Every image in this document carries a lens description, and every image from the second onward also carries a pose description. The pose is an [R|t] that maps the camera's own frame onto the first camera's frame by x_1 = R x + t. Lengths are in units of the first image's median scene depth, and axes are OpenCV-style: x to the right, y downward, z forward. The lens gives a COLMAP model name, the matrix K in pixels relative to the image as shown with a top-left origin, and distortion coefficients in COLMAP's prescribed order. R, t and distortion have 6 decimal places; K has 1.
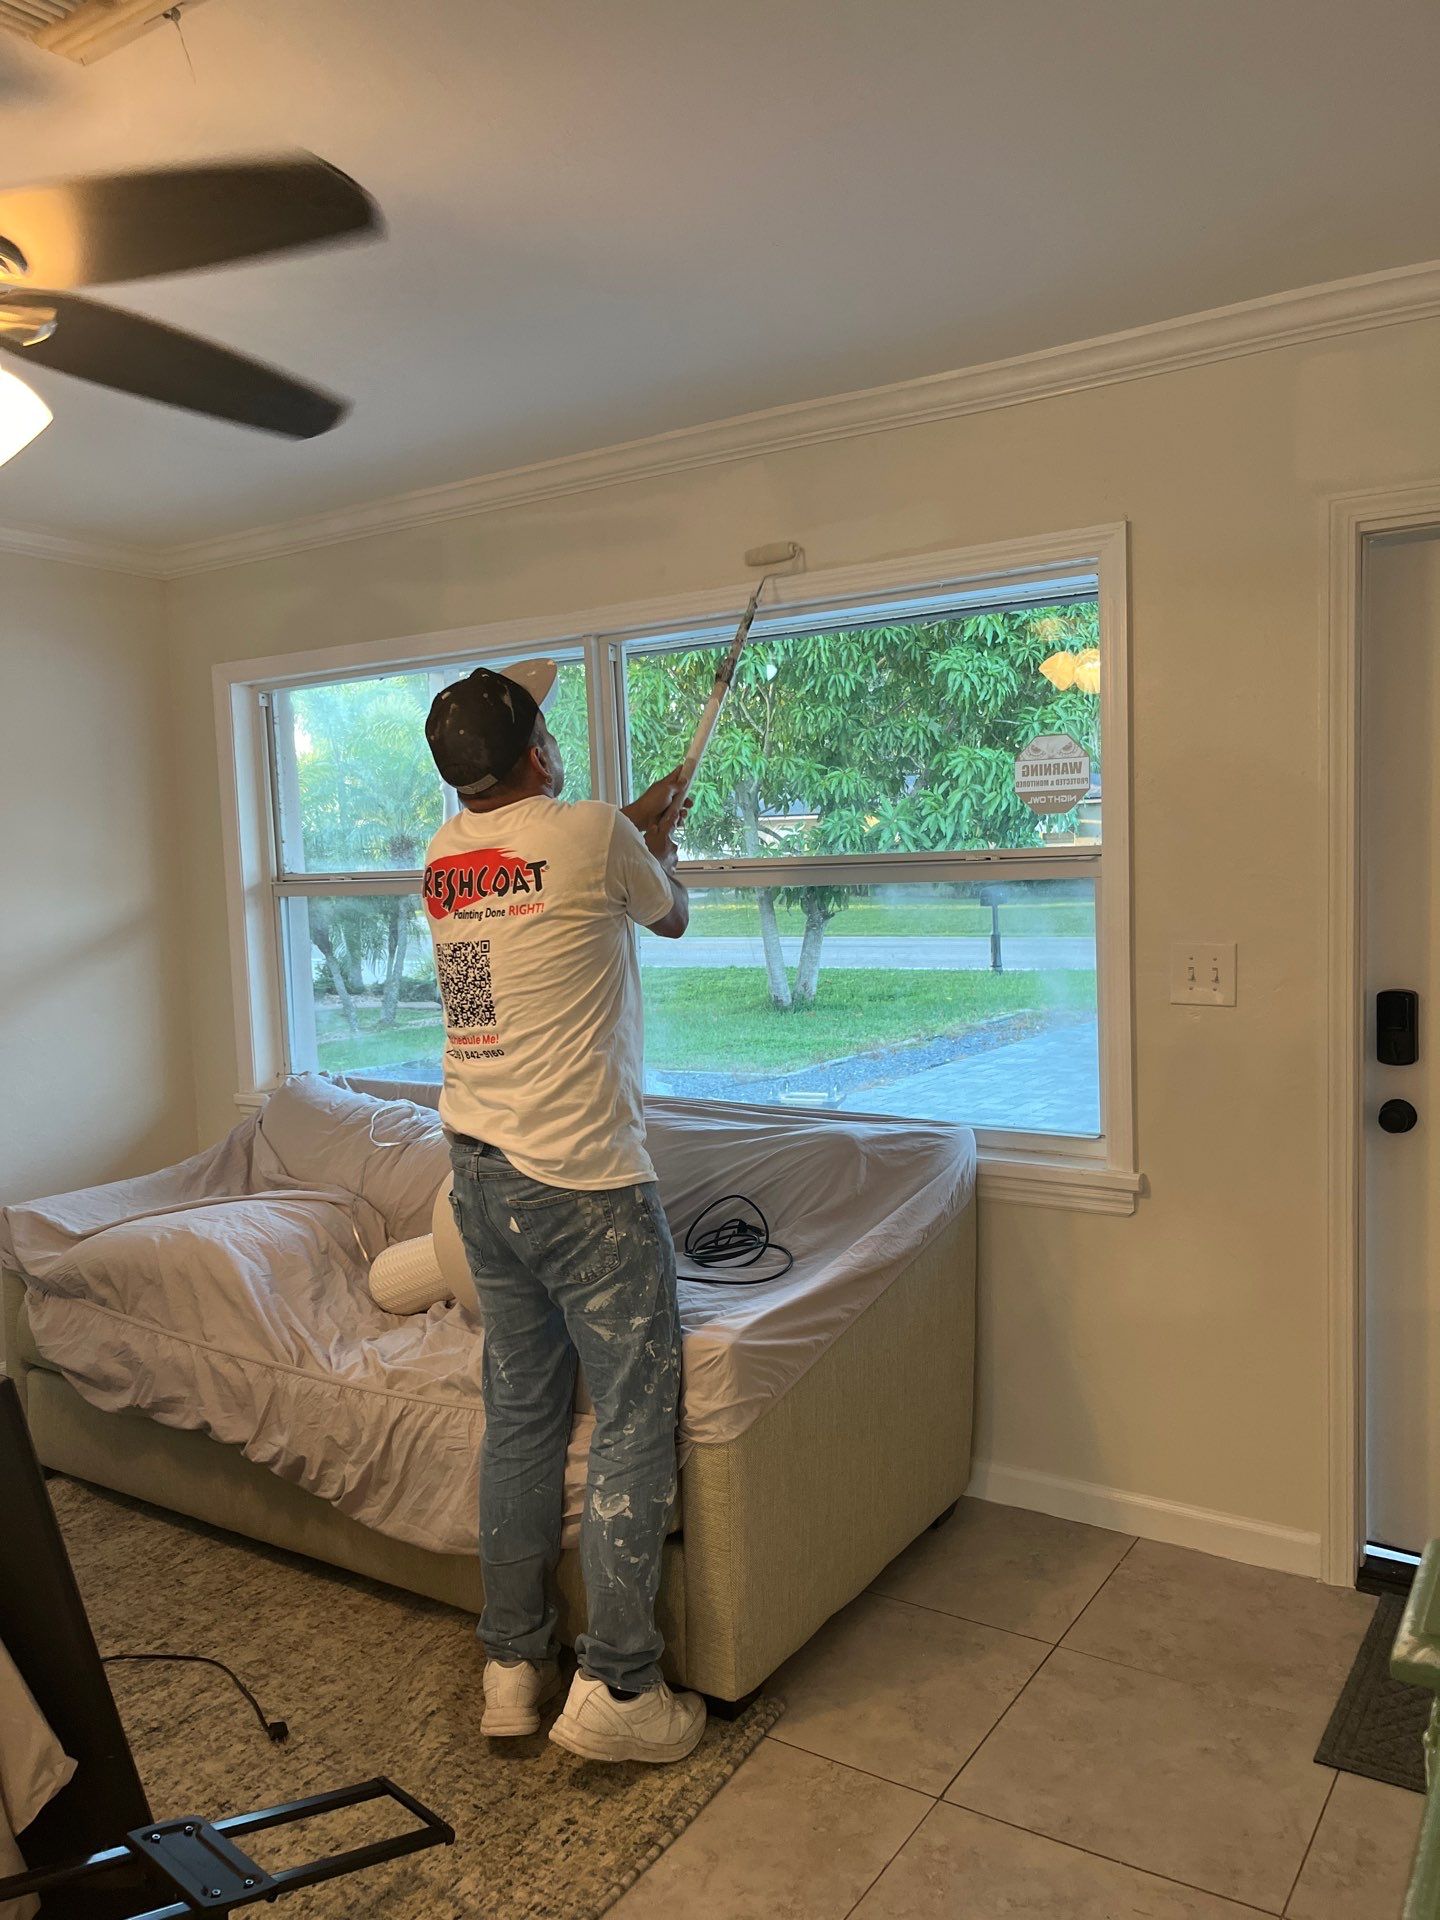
lens RADIAL K [[1479.1, 0, 723.2], [0, 1479.1, 962.4], [0, 0, 1]] dist [0.023797, -0.021637]
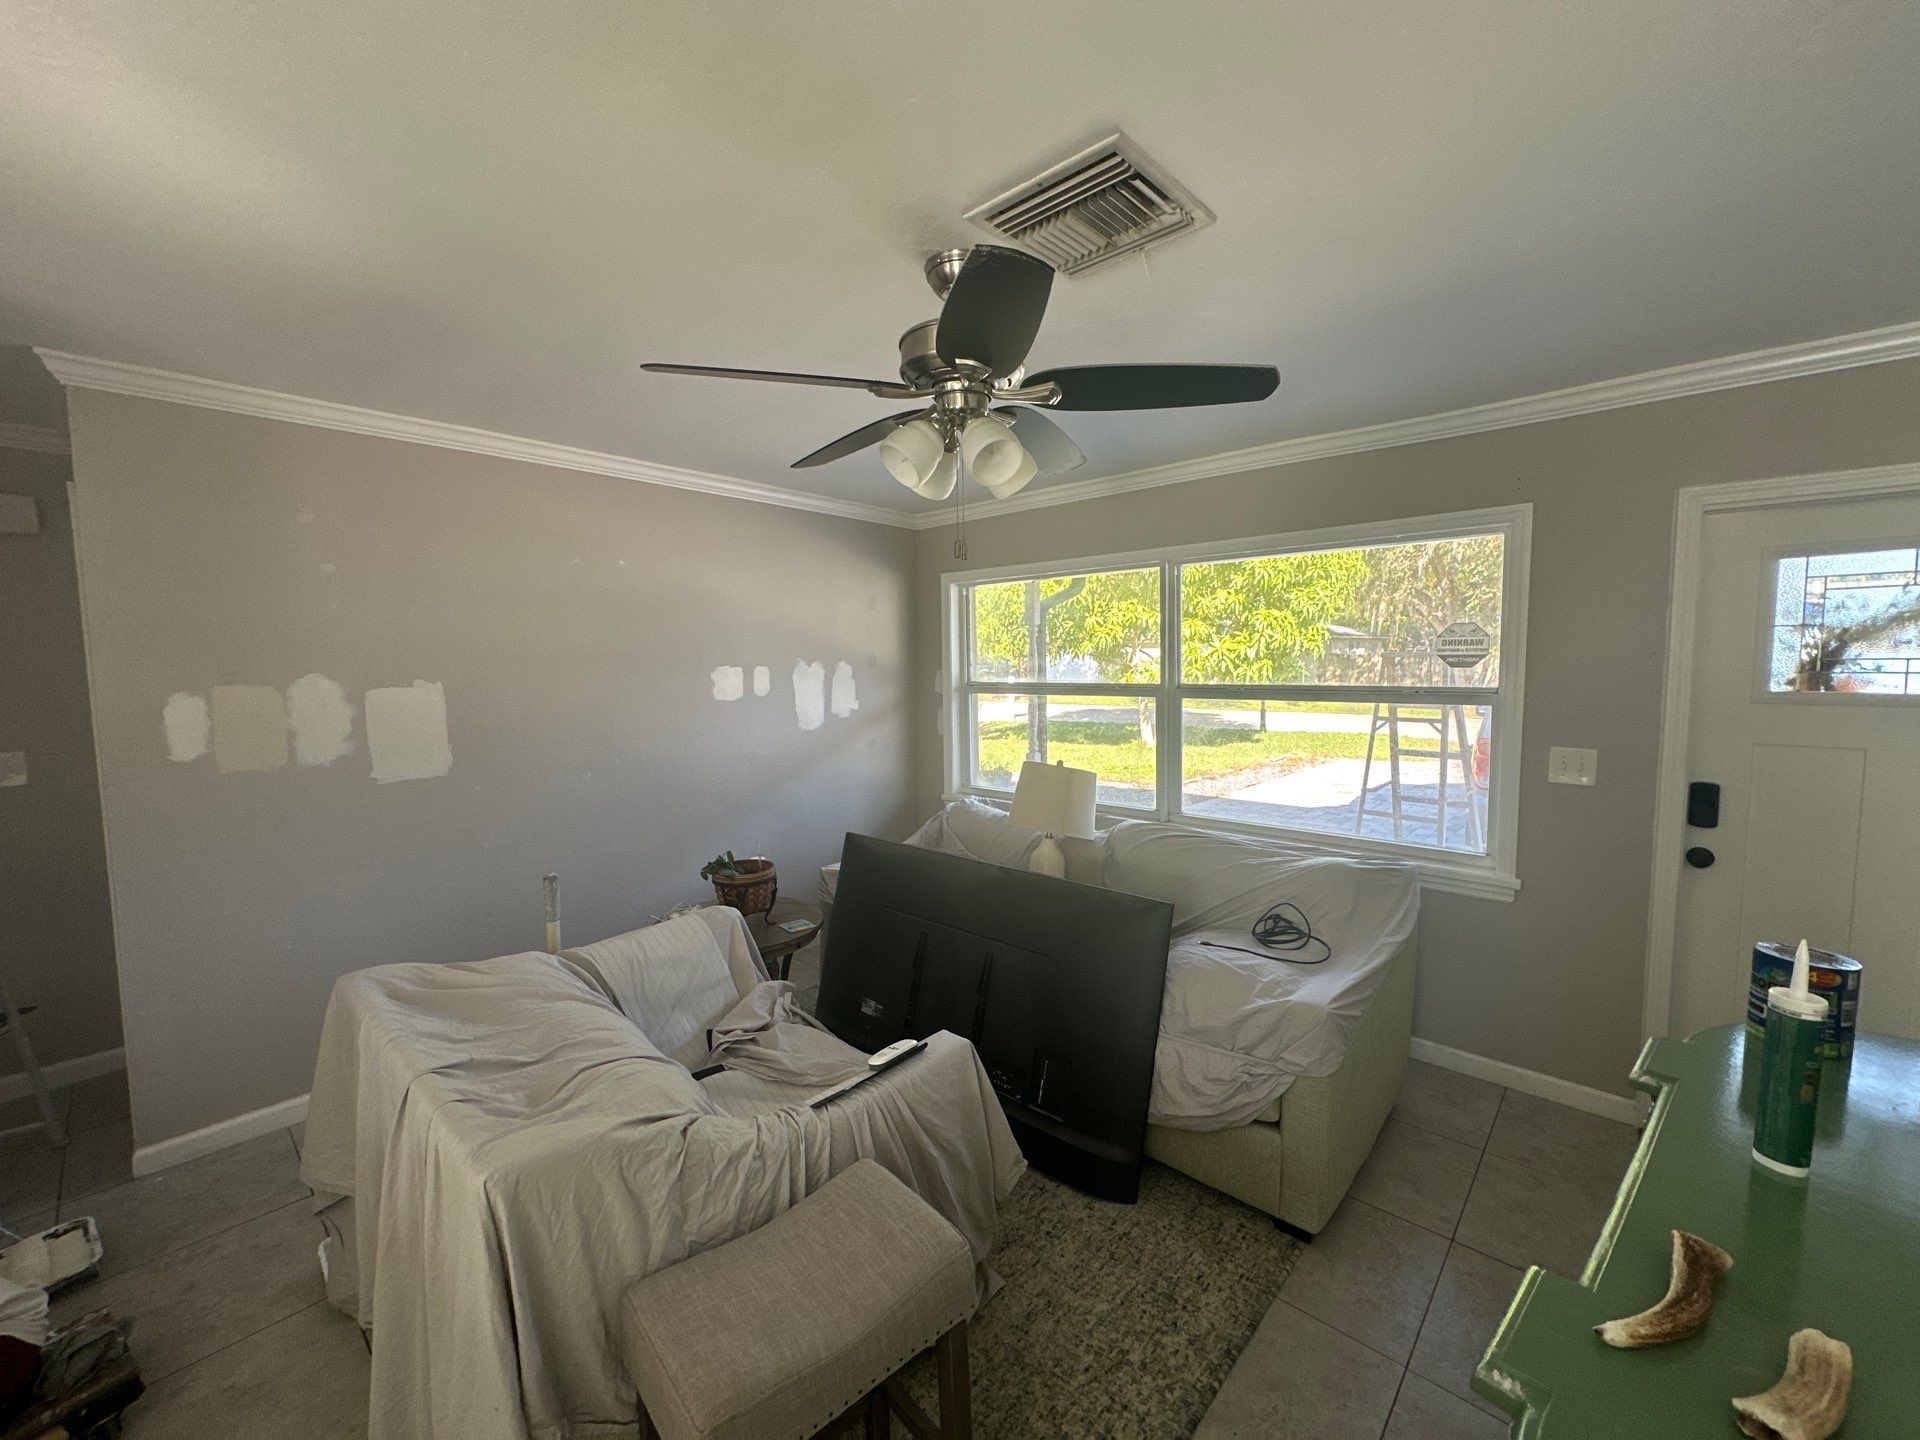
lens RADIAL K [[765.2, 0, 960.5], [0, 765.2, 720.1], [0, 0, 1]] dist [-0.002853, -0.000242]
pose [[0.984785, 0.037221, -0.169747, -0.206832], [-0.035781, 0.999293, 0.011533, -0.028814], [0.170056, -0.005284, 0.985420, 0.012046]]
